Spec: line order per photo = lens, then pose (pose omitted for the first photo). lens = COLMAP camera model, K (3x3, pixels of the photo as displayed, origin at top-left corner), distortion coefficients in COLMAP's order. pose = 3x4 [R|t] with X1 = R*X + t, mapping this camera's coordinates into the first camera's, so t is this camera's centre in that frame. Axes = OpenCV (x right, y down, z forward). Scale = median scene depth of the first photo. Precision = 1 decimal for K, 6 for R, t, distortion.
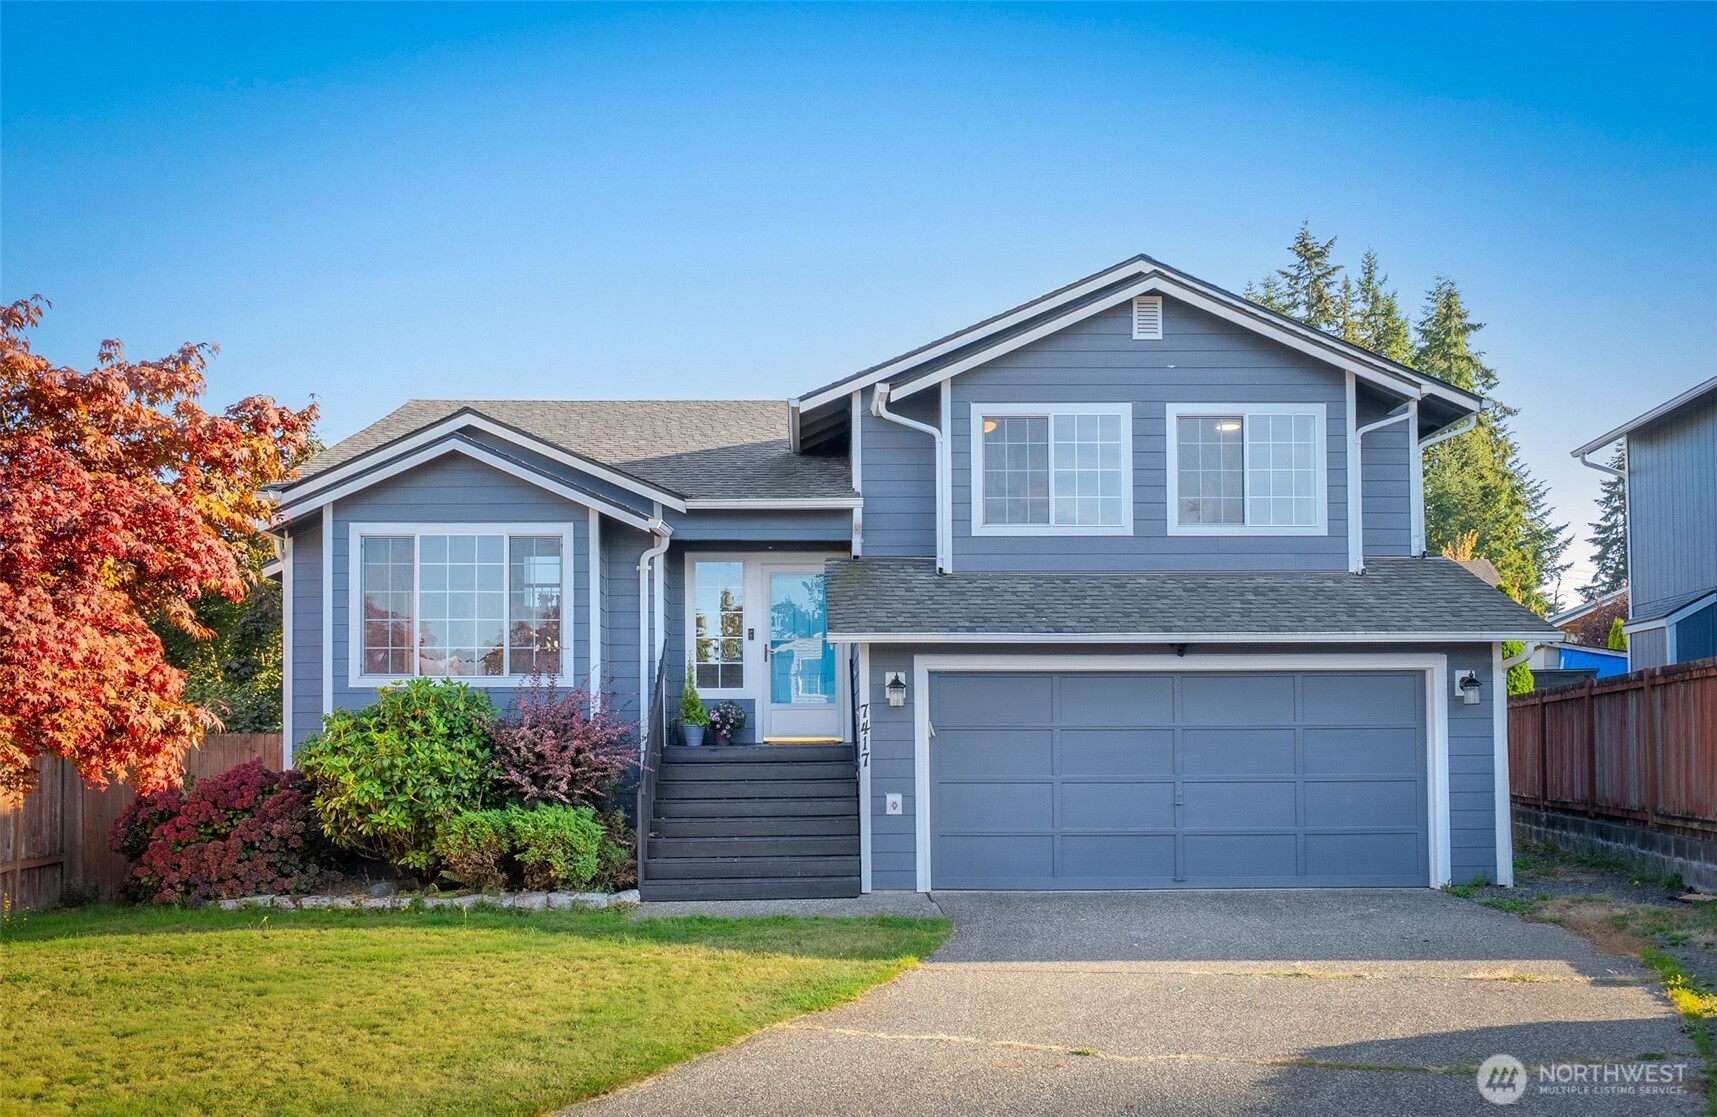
lens RADIAL K [[1386.3, 0, 861.4], [0, 1386.3, 727.3], [0, 0, 1]] dist [0.006119, -0.008766]
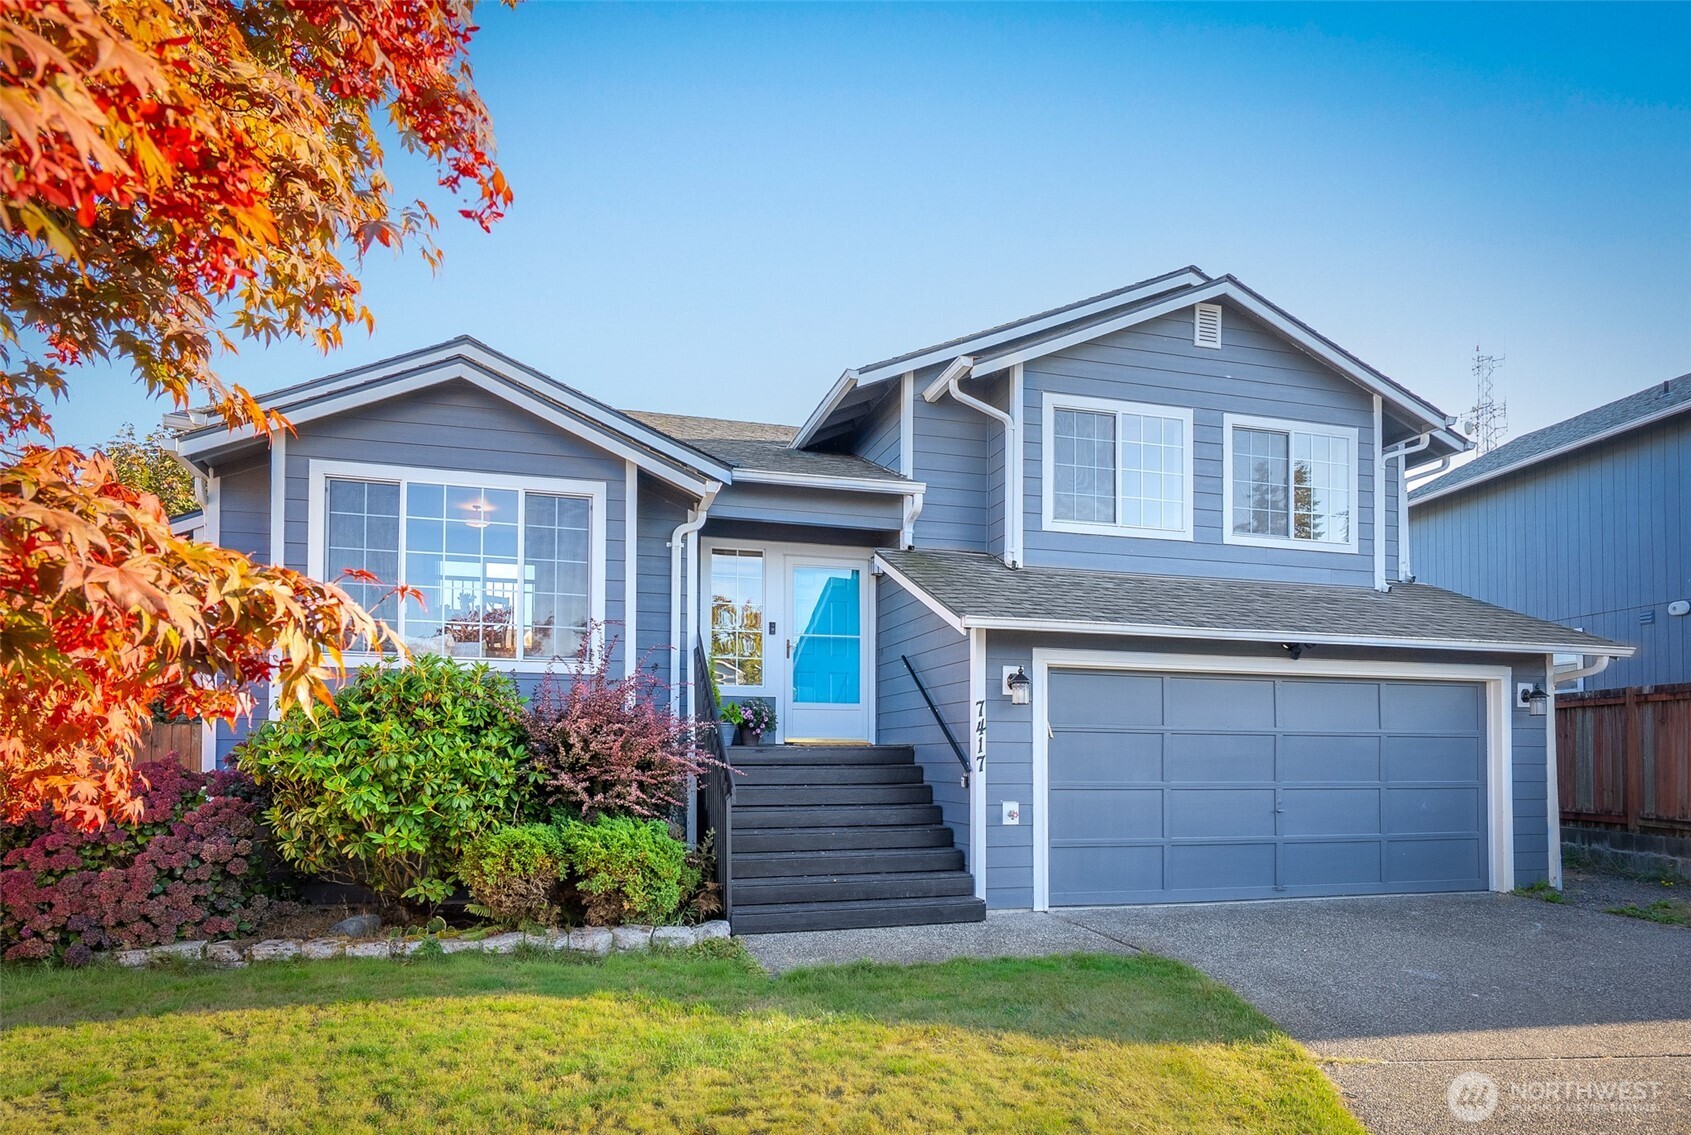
lens RADIAL K [[933.6, 0, 844.2], [0, 933.6, 741.1], [0, 0, 1]] dist [0.003793, 0.000675]
pose [[0.961691, 0.014244, 0.273767, -0.238409], [-0.014940, 0.999888, 0.000456, 0.009911], [-0.273730, -0.004529, 0.961796, 0.437118]]
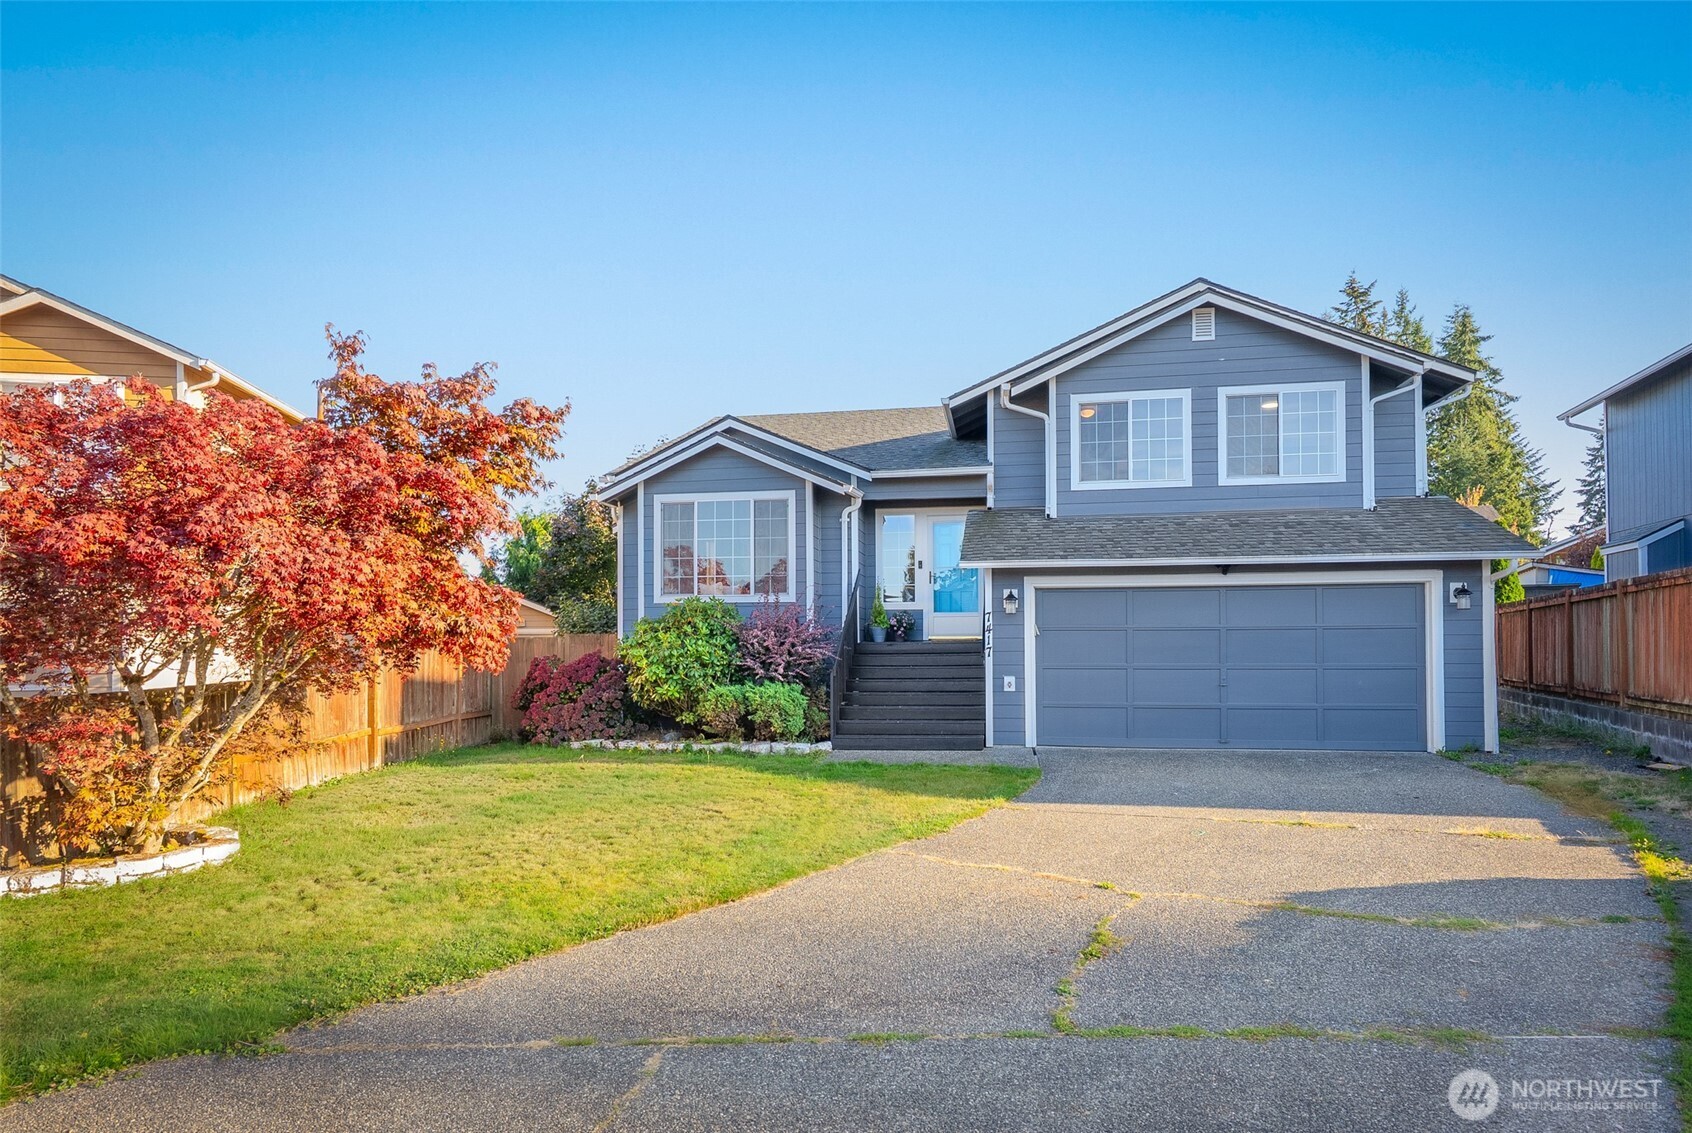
lens RADIAL K [[883.3, 0, 889.2], [0, 883.3, 642.1], [0, 0, 1]] dist [-0.001551, 0.001658]
pose [[0.983969, 0.000034, -0.178340, 0.061318], [0.002355, 0.999910, 0.013183, 0.001657], [0.178324, -0.013392, 0.983881, 0.101327]]
